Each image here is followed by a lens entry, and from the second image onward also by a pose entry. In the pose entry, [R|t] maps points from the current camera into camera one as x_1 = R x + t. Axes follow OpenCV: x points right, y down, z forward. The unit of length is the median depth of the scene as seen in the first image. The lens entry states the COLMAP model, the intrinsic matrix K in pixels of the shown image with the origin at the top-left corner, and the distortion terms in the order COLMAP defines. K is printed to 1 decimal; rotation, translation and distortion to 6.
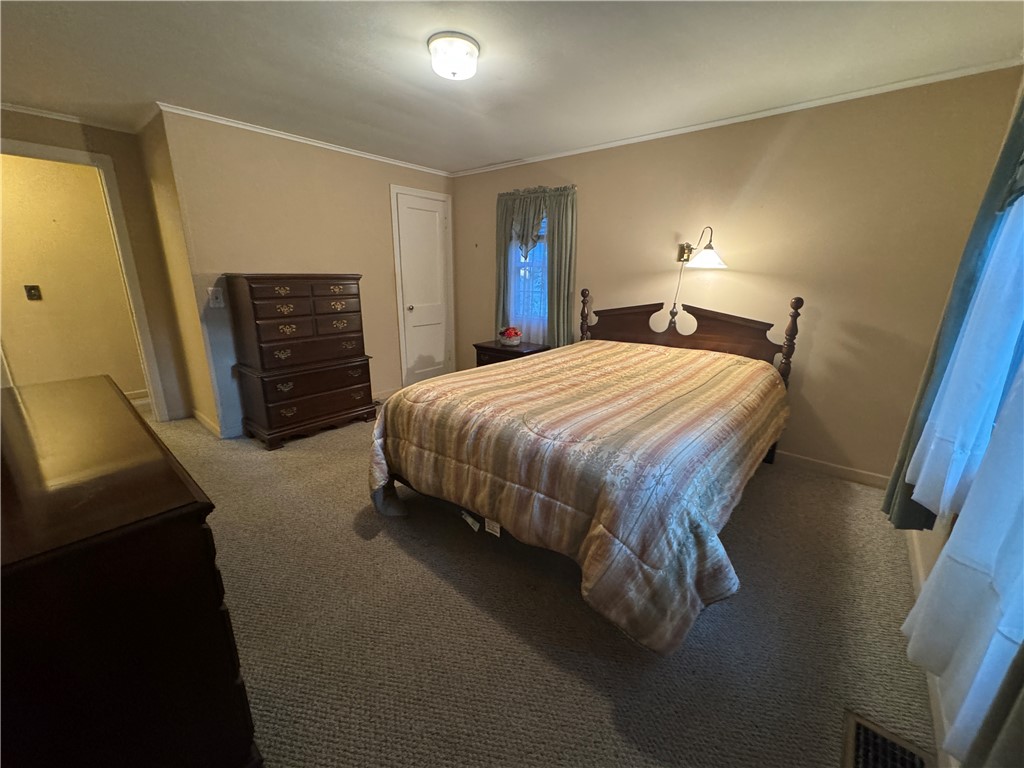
lens RADIAL K [[410.3, 0, 508.5], [0, 410.3, 385.7], [0, 0, 1]] dist [-0.004251, 0.000872]
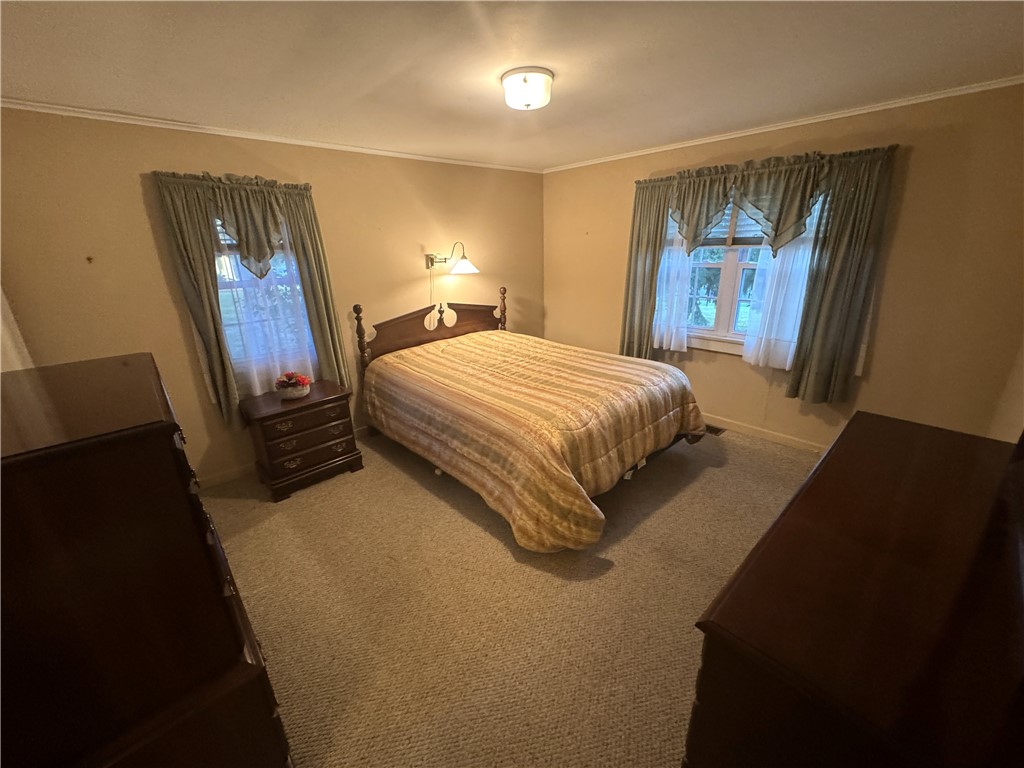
lens RADIAL K [[410.3, 0, 513.3], [0, 410.3, 385.1], [0, 0, 1]] dist [-0.004251, 0.000872]
pose [[0.114691, -0.336987, 0.934498, -0.788860], [0.291474, 0.910717, 0.292639, -0.275010], [-0.949678, 0.238819, 0.202674, 0.610448]]
